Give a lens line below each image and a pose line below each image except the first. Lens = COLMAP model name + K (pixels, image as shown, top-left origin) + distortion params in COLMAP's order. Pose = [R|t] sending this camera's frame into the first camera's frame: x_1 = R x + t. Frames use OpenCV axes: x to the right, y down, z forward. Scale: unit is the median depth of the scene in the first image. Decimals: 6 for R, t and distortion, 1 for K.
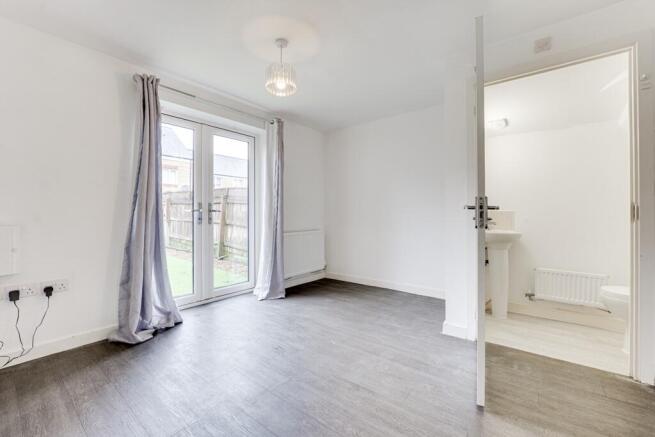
lens RADIAL K [[269.4, 0, 326.9], [0, 269.4, 213.7], [0, 0, 1]] dist [-0.015239, -0.000059]
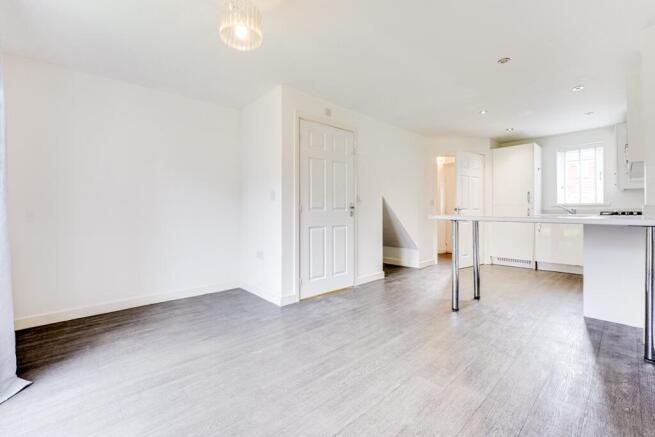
lens RADIAL K [[269.4, 0, 331.5], [0, 269.4, 208.0], [0, 0, 1]] dist [-0.015239, -0.000059]
pose [[0.168426, 0.014630, 0.985606, -0.872677], [-0.001104, 0.999892, -0.014654, 0.016012], [-0.985714, 0.001380, 0.168424, 0.653093]]
